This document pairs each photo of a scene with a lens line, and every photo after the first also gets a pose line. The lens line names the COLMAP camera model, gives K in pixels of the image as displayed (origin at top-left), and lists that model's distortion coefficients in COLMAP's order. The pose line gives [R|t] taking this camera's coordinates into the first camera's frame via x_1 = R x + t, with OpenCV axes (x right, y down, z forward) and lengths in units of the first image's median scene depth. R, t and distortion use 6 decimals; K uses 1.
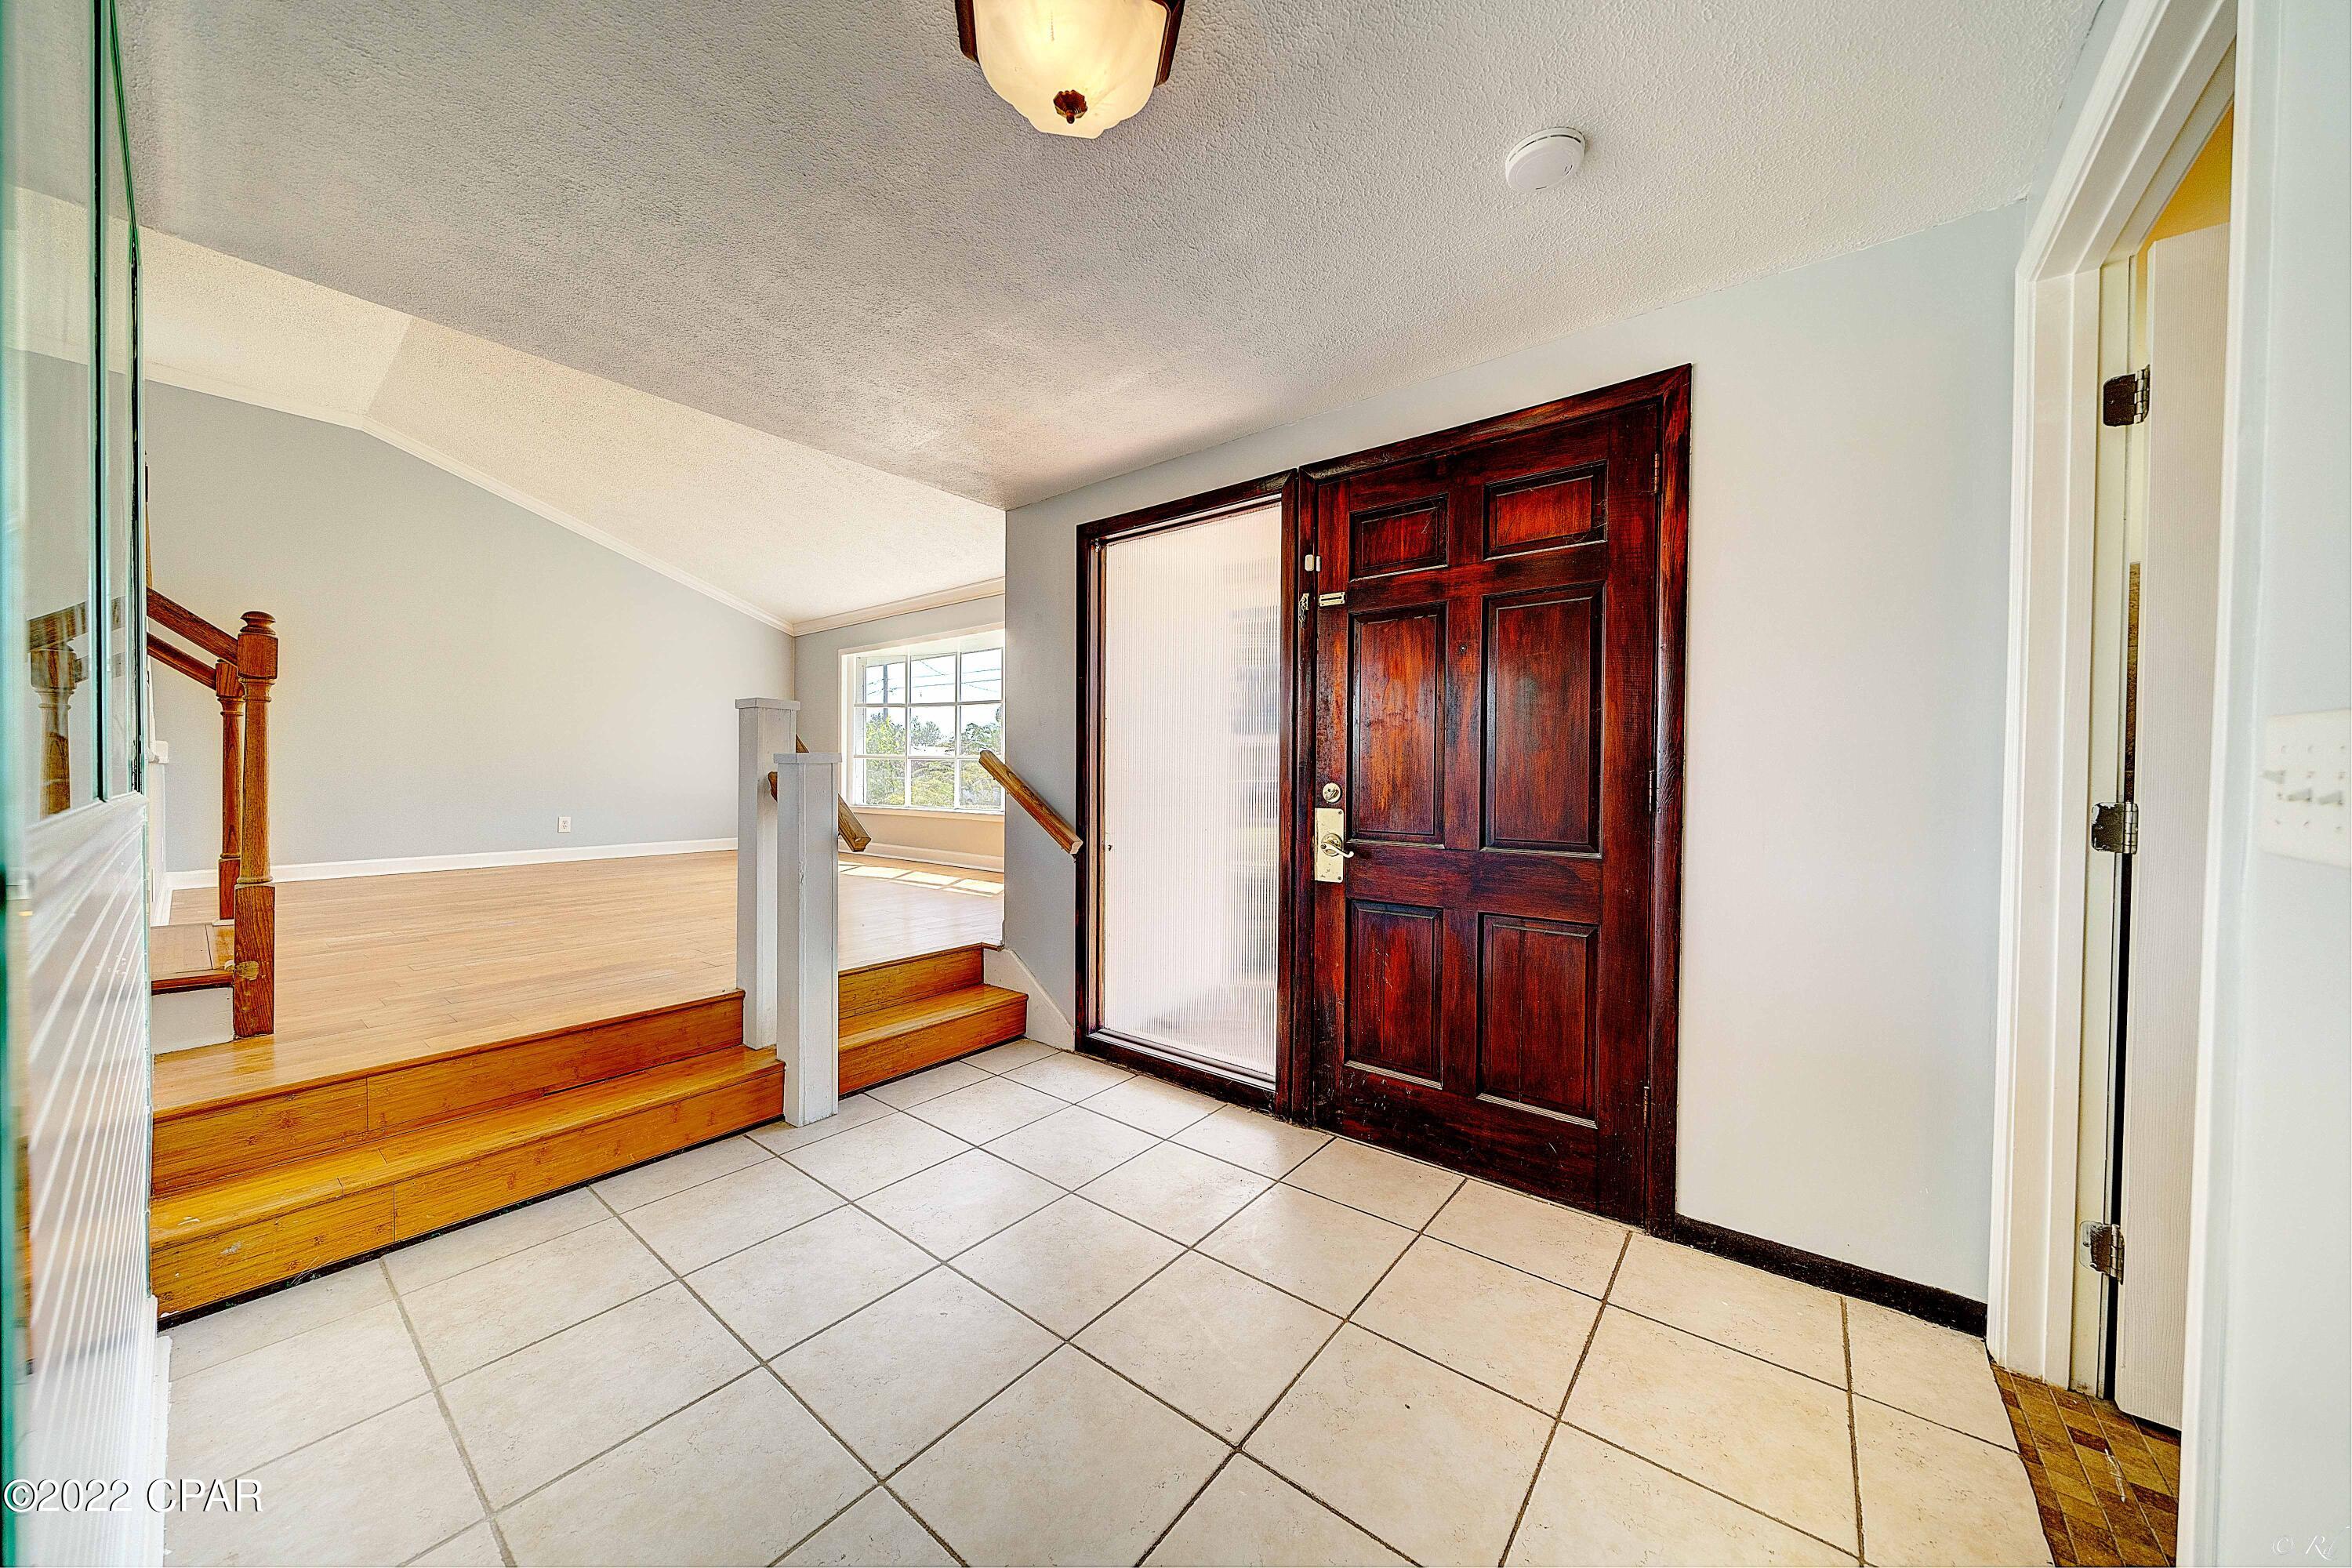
lens RADIAL K [[806.7, 0, 1176.0], [0, 806.7, 784.0], [0, 0, 1]] dist [-0.001929, -0.000107]
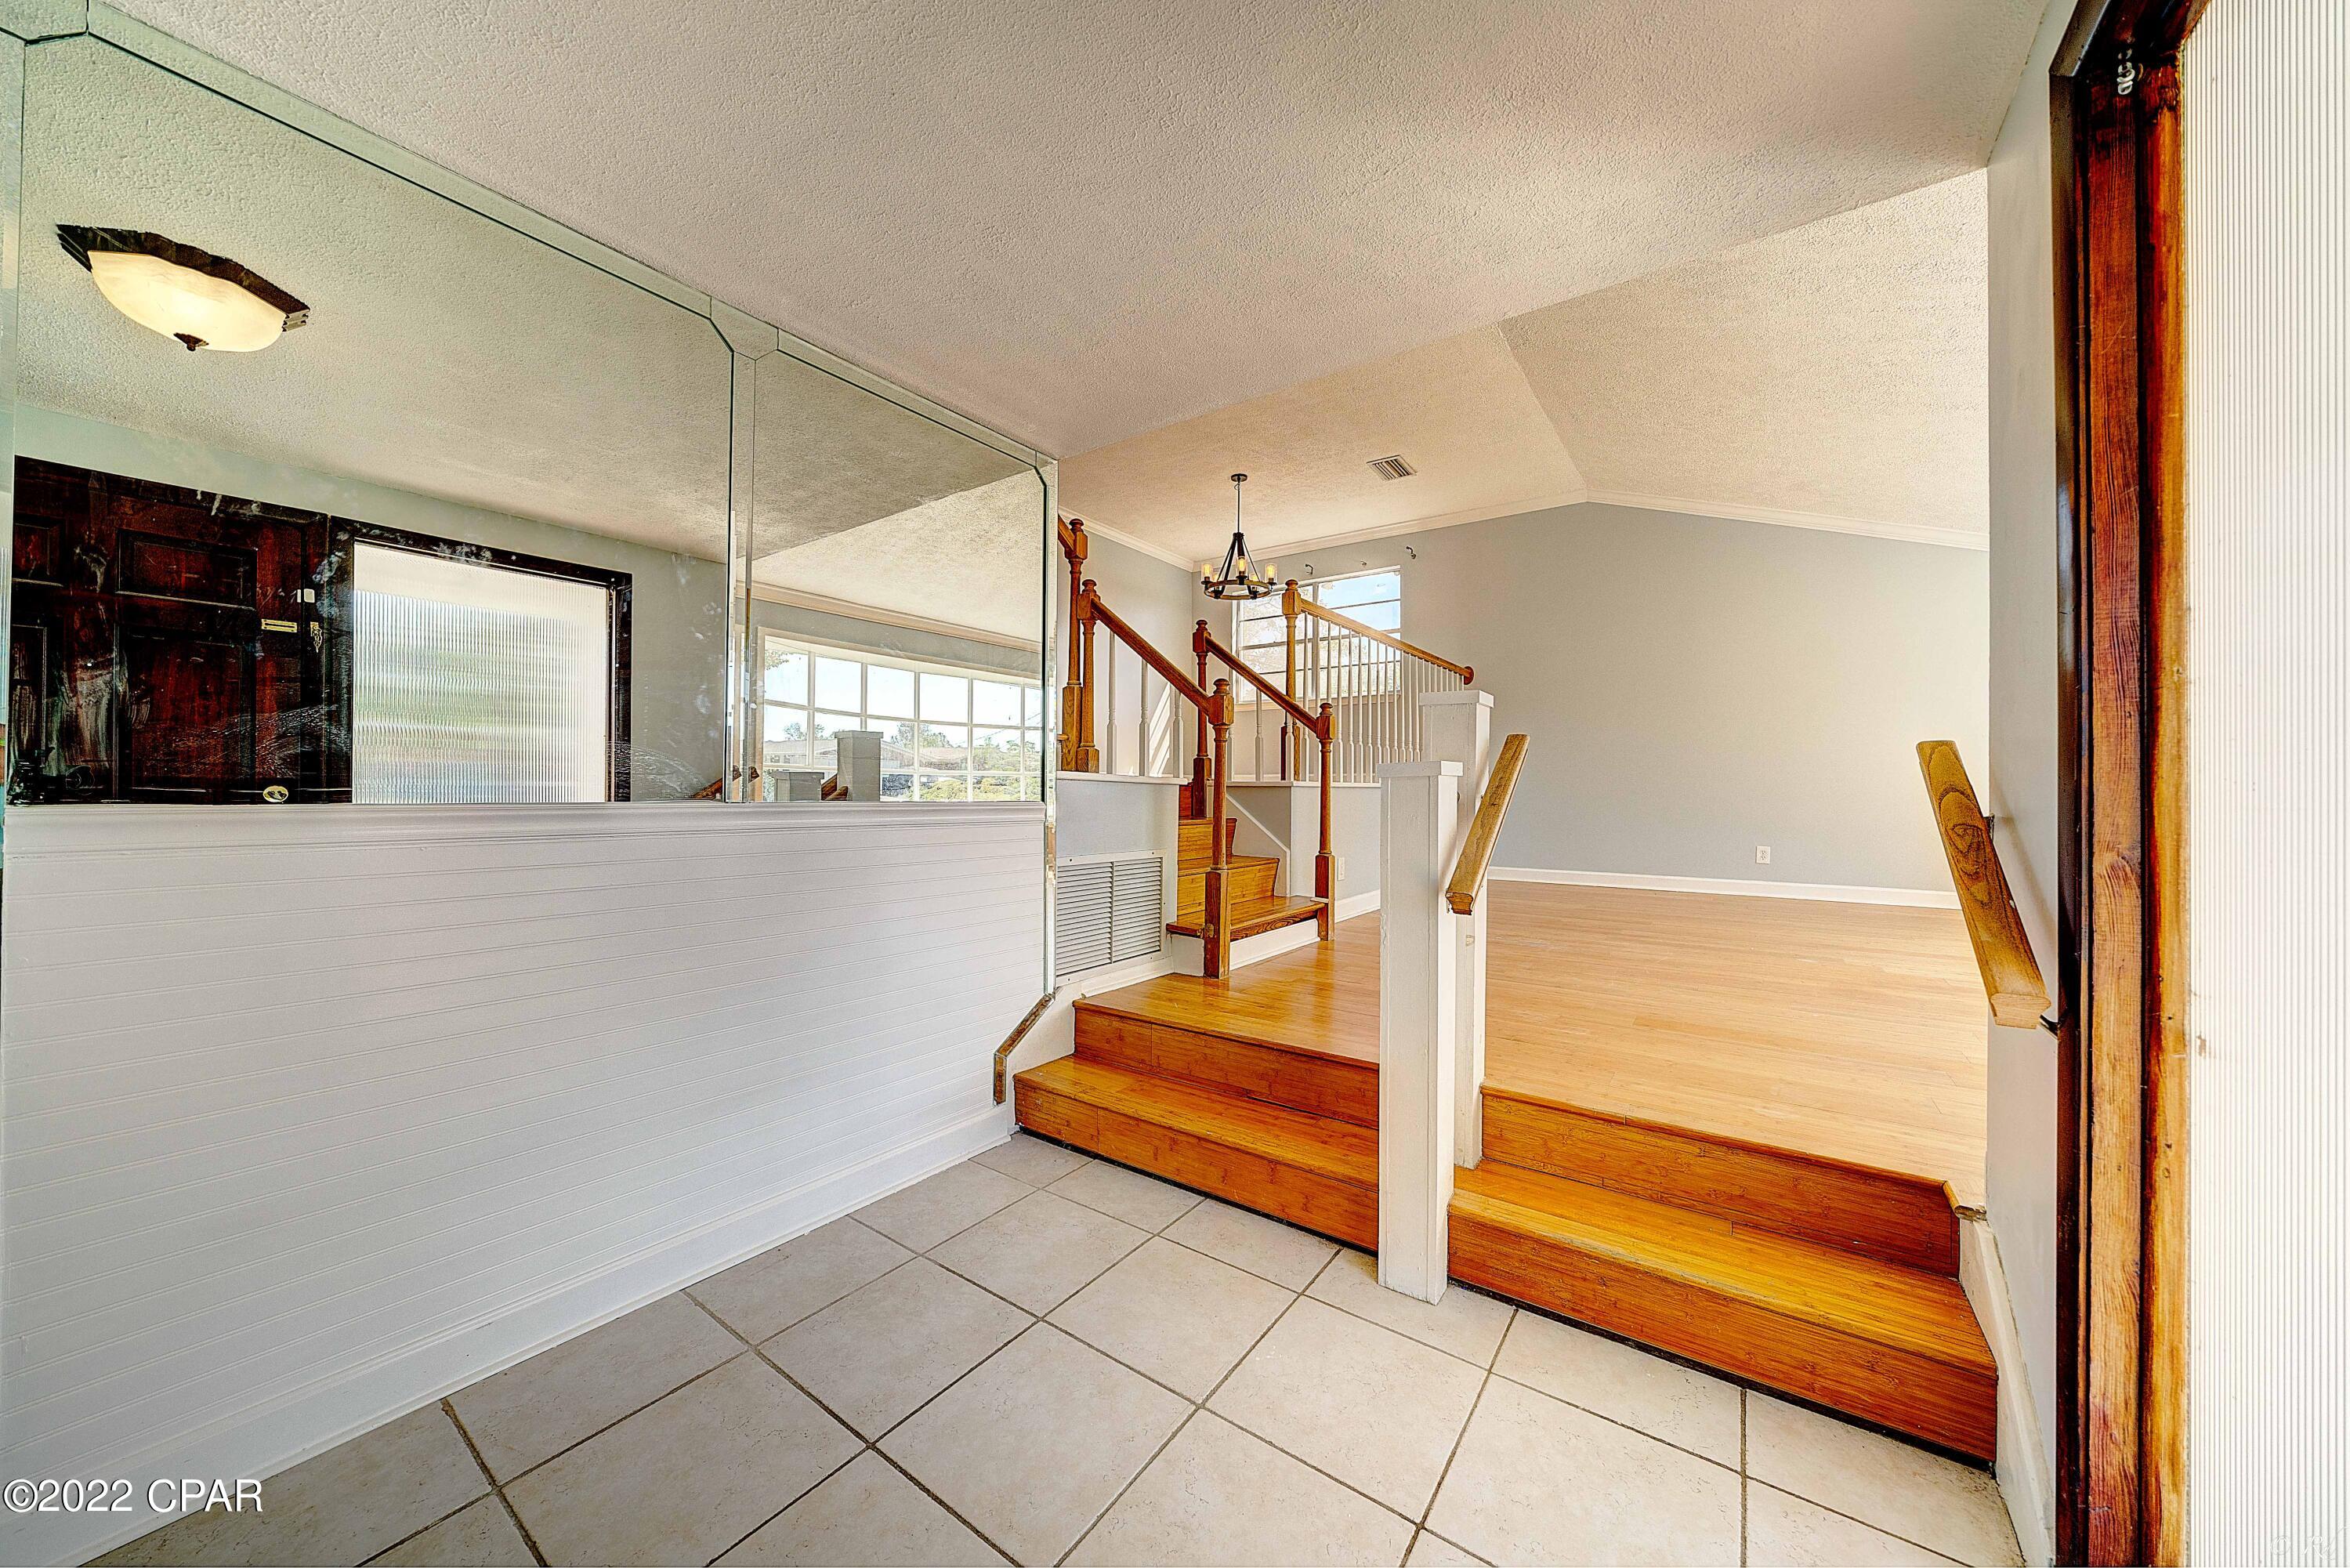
lens RADIAL K [[806.0, 0, 1175.0], [0, 806.0, 784.0], [0, 0, 1]] dist [-0.001929, -0.000107]
pose [[0.055530, -0.009733, -0.998410, 0.256152], [-0.024229, 0.999645, -0.011093, -0.008882], [0.998163, 0.024806, 0.055274, 0.802405]]
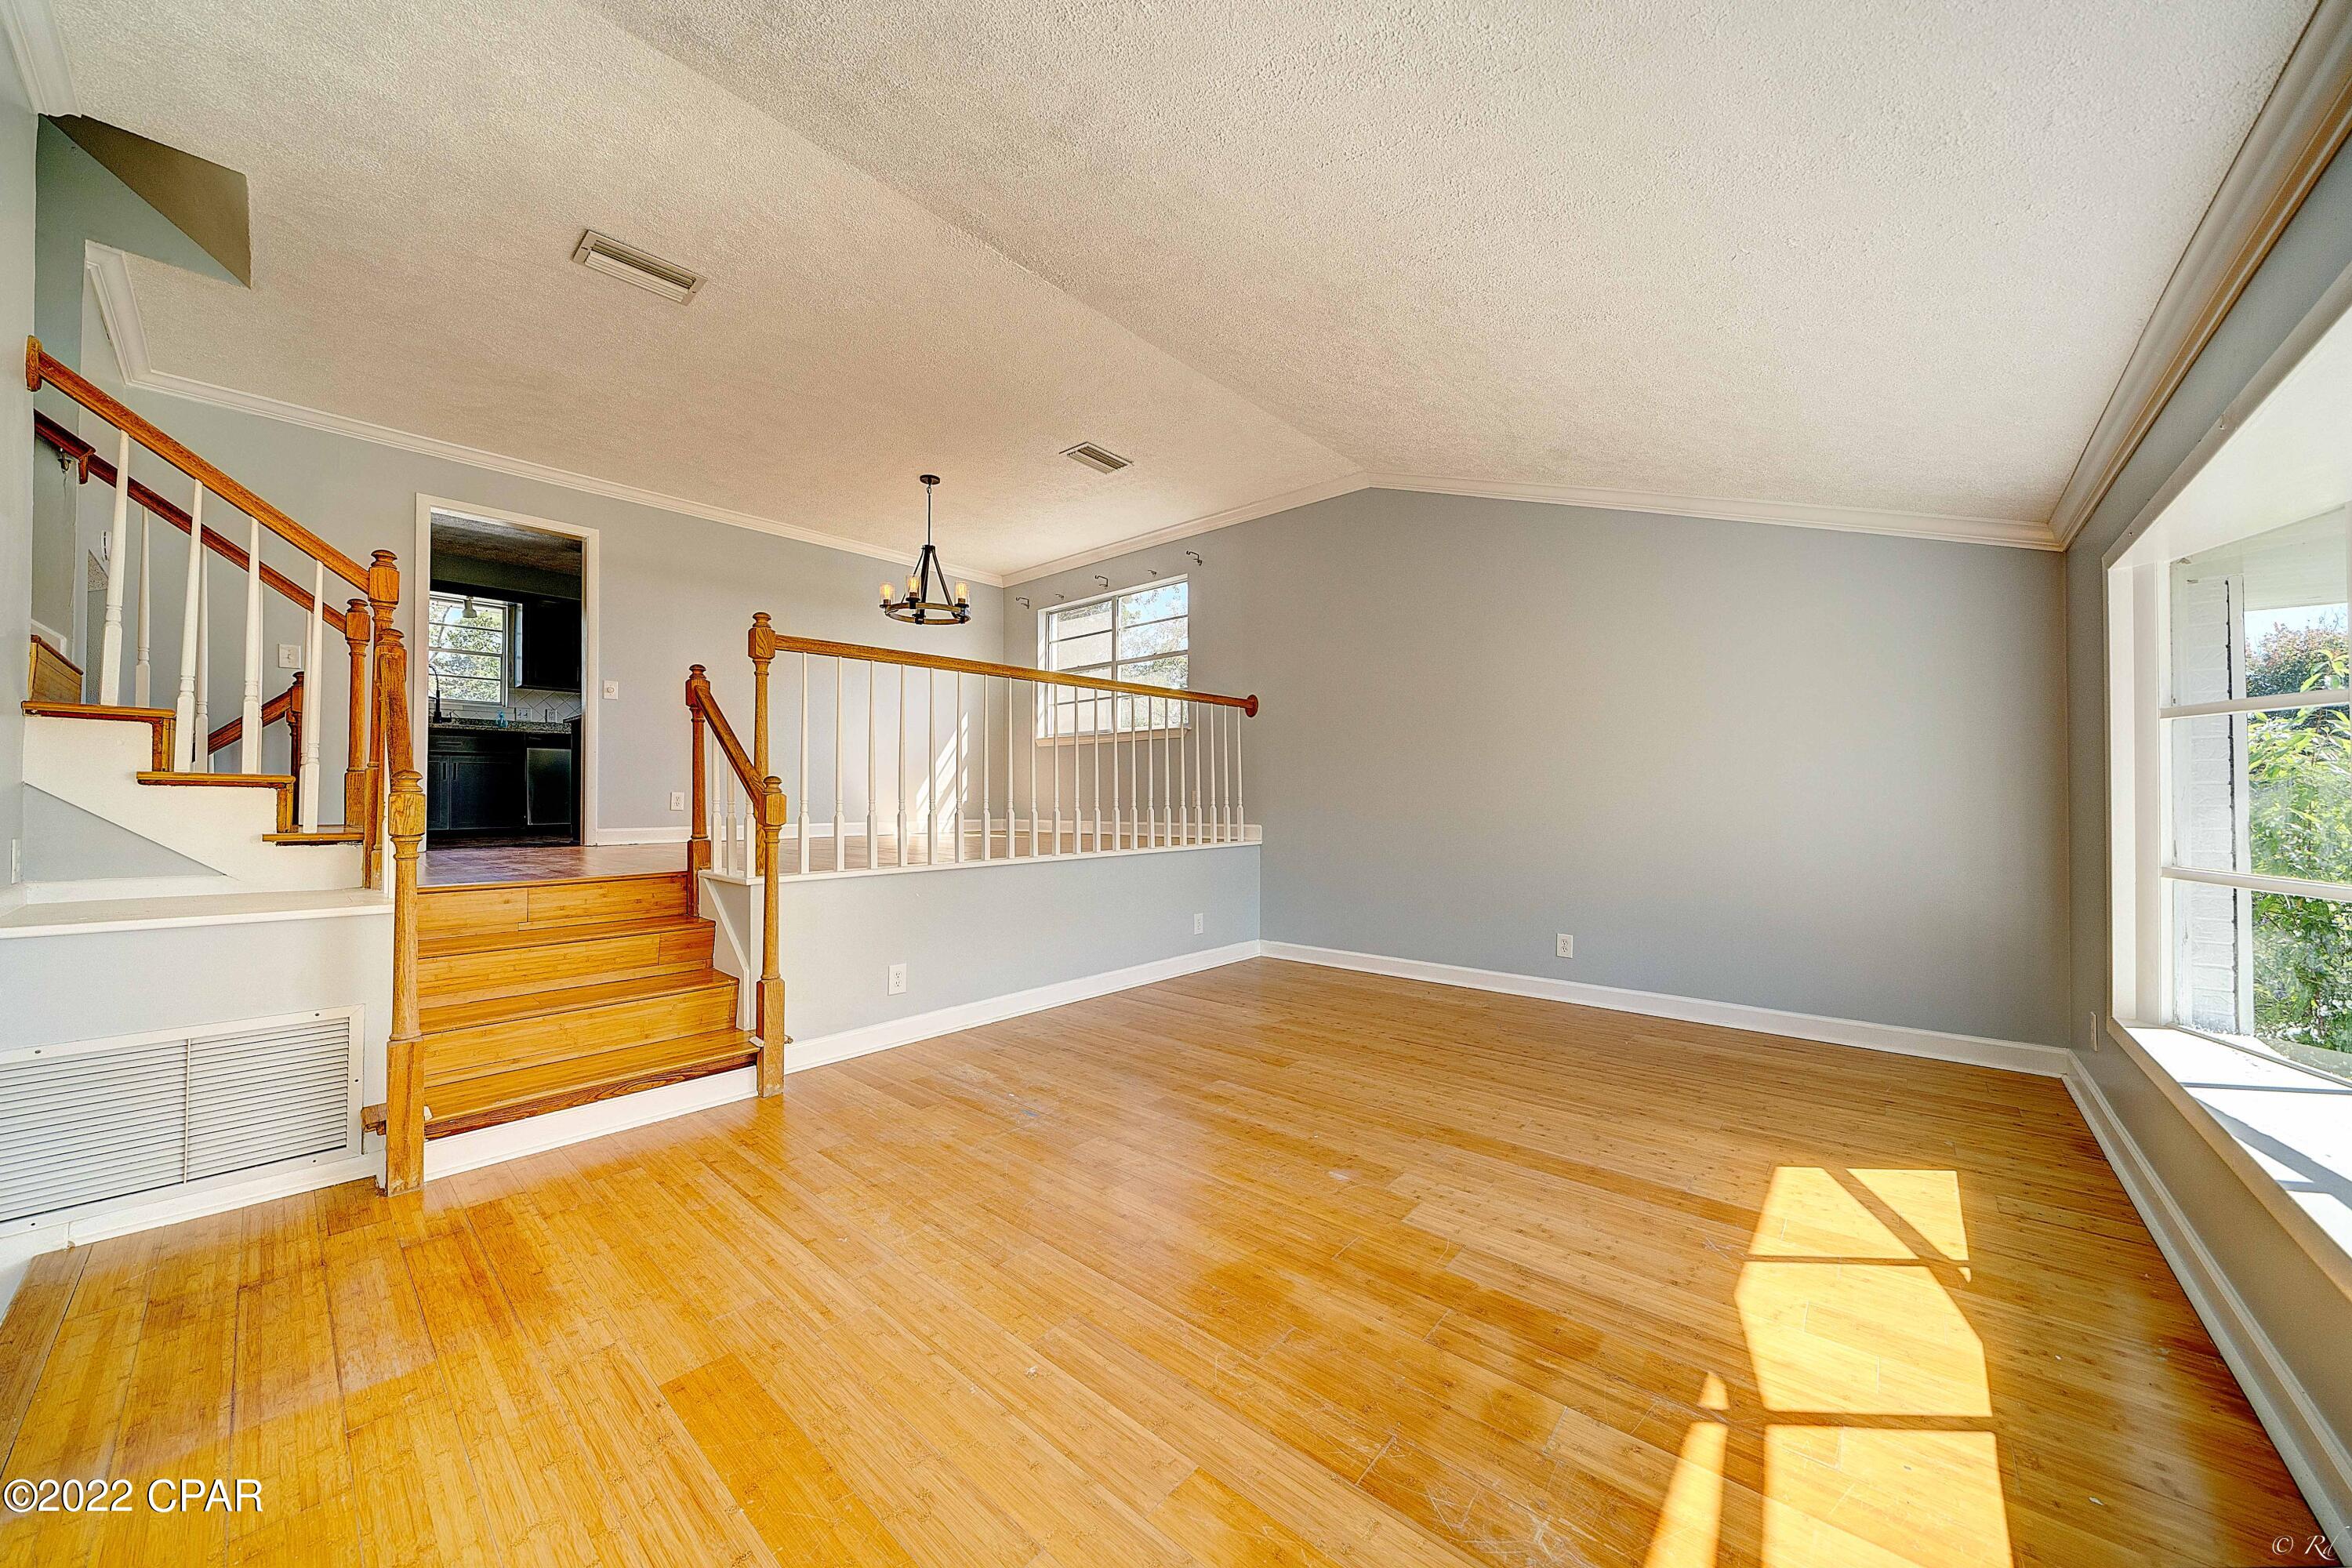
lens RADIAL K [[818.9, 0, 1176.0], [0, 818.9, 784.0], [0, 0, 1]] dist [-0.000812, -0.000078]
pose [[-0.052956, -0.017516, -0.998443, -0.159383], [-0.017488, 0.999709, -0.016611, -0.182199], [0.998444, 0.016581, -0.053247, 1.908391]]
